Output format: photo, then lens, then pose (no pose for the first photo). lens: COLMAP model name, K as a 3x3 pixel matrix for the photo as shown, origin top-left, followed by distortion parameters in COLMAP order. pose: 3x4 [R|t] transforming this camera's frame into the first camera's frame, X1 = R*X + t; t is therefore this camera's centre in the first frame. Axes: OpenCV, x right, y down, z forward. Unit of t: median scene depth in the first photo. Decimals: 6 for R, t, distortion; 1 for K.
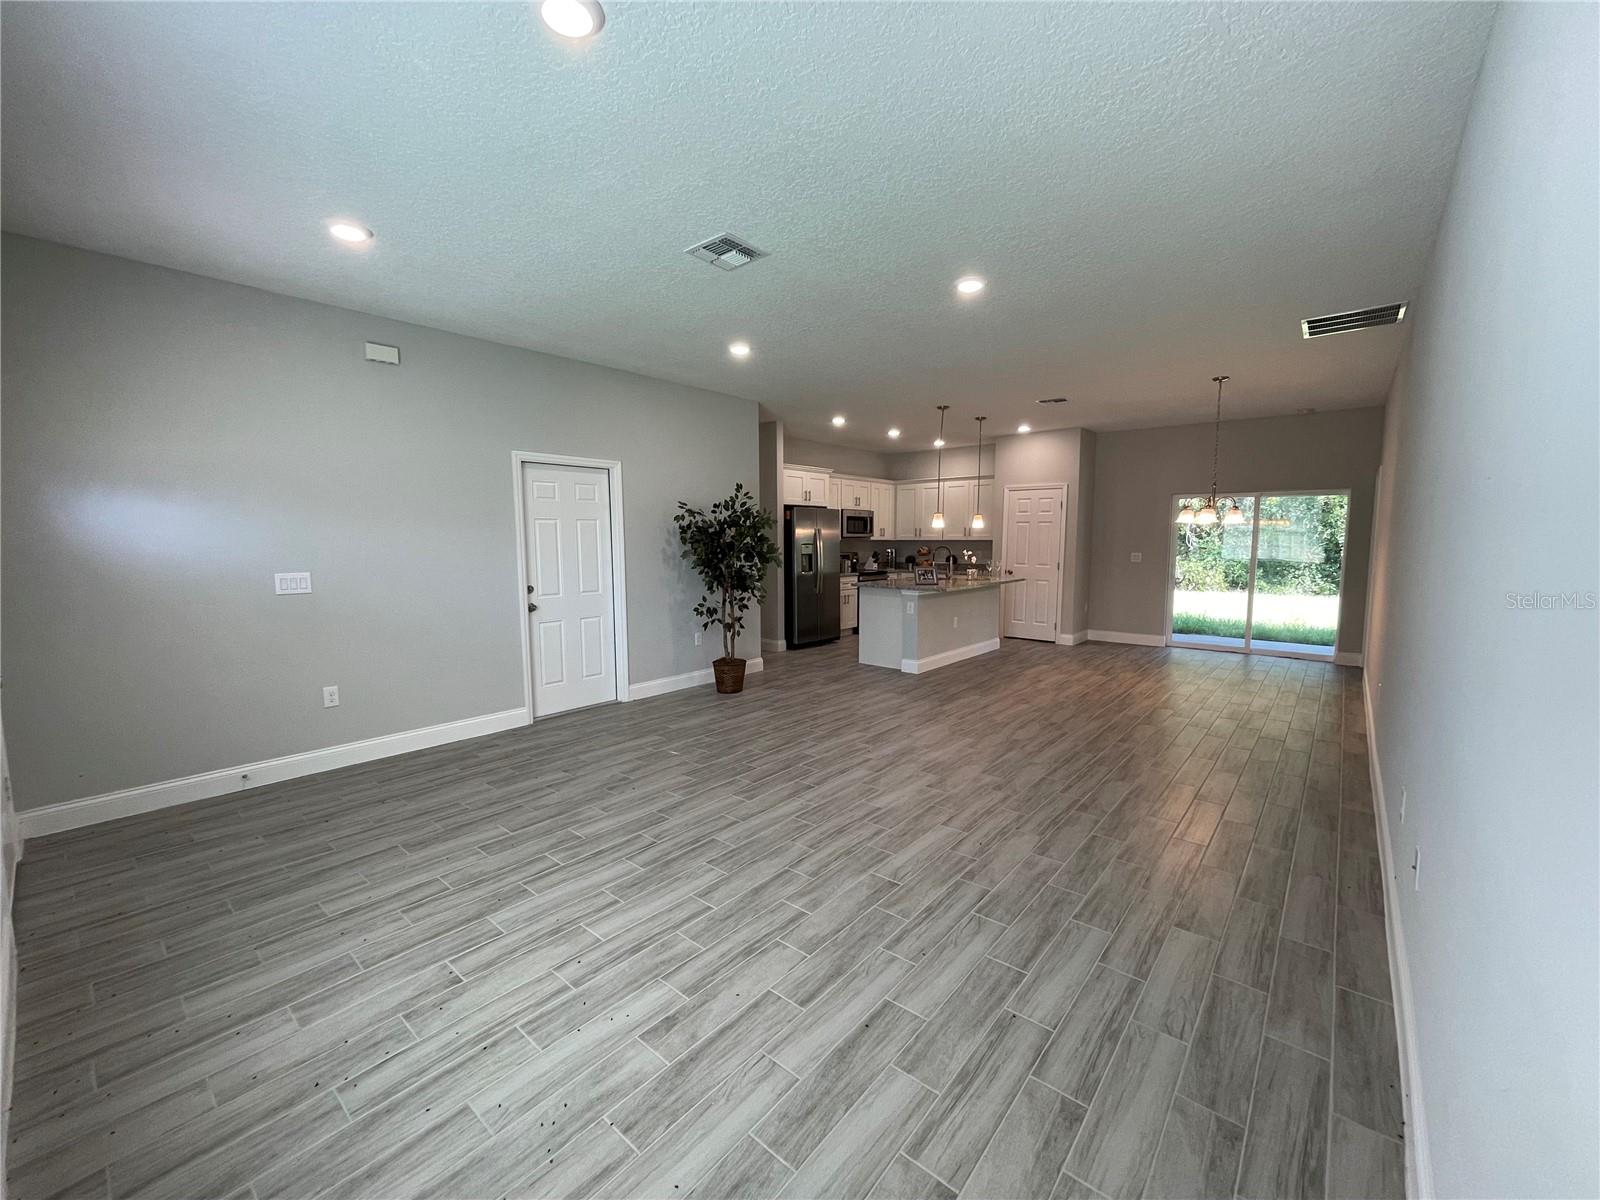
lens RADIAL K [[647.8, 0, 797.9], [0, 647.8, 601.7], [0, 0, 1]] dist [-0.000059, 0.000810]
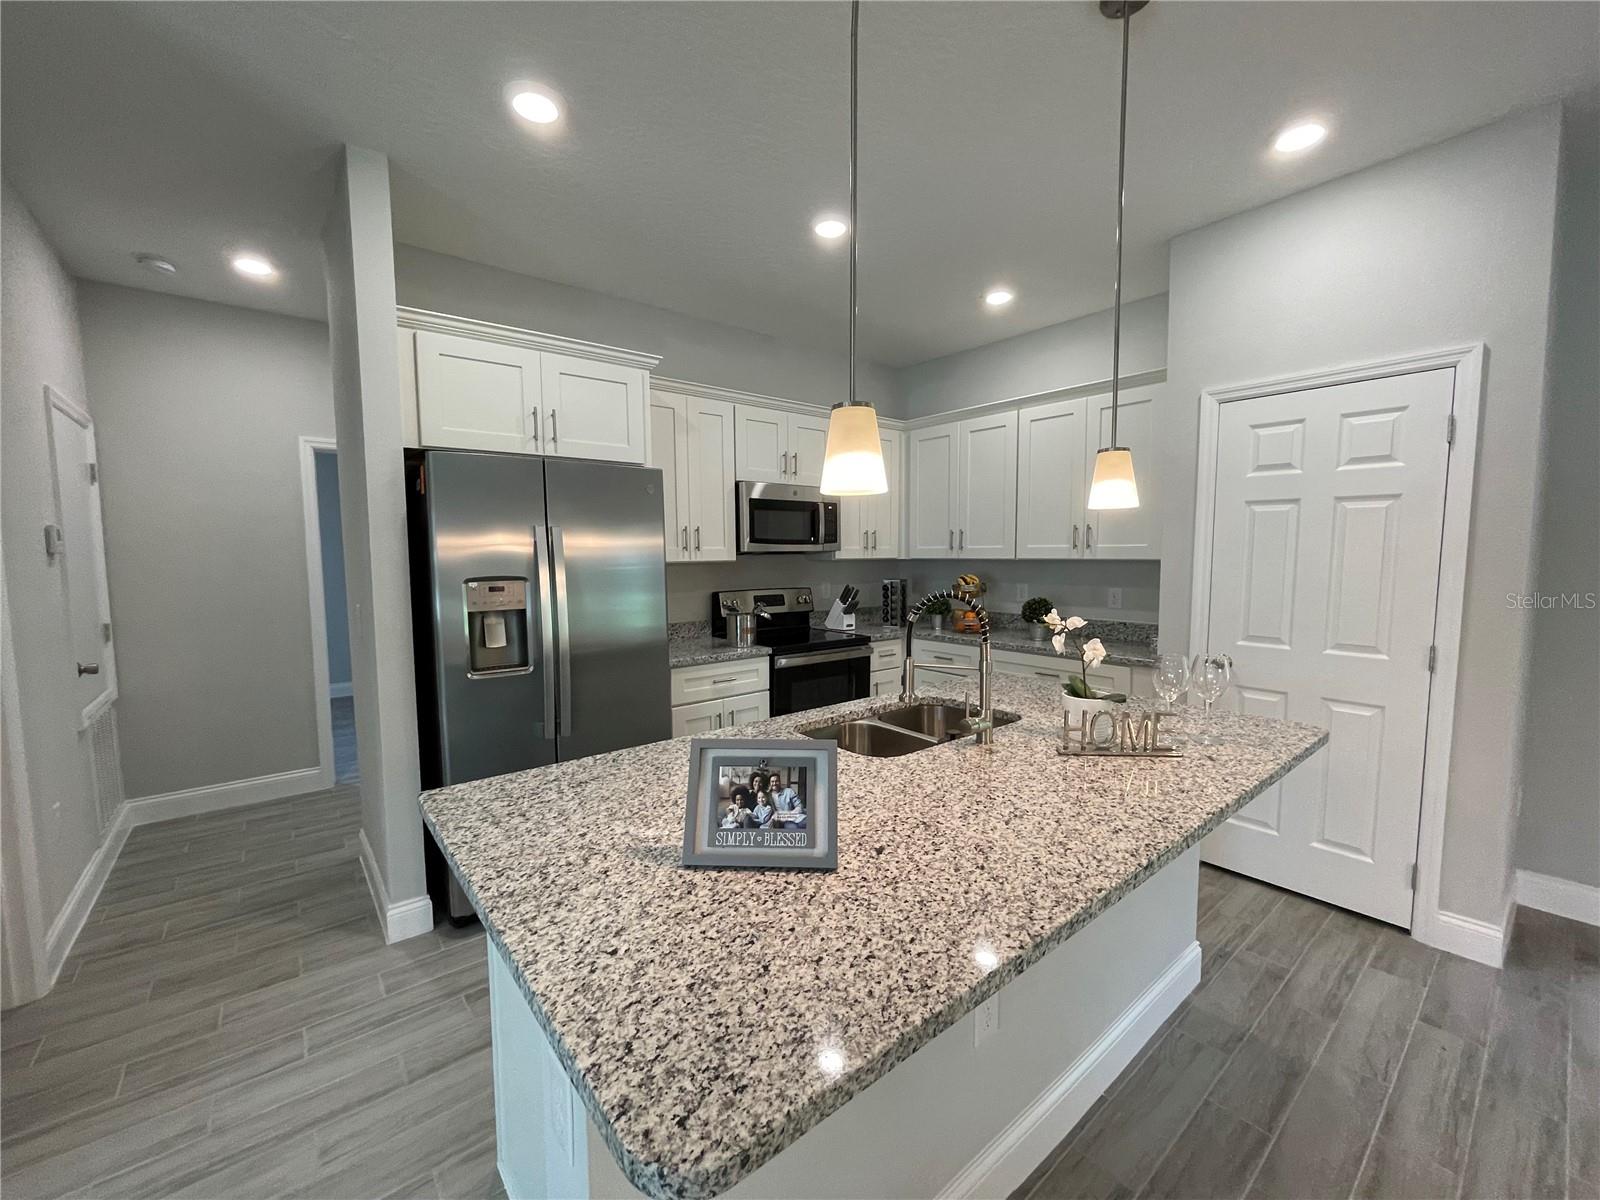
lens RADIAL K [[647.8, 0, 797.9], [0, 647.8, 601.7], [0, 0, 1]] dist [-0.000059, 0.000810]
pose [[0.983764, 0.006057, -0.179367, 0.173791], [-0.010079, 0.999718, -0.021519, -0.062704], [0.179186, 0.022978, 0.983547, 0.627000]]
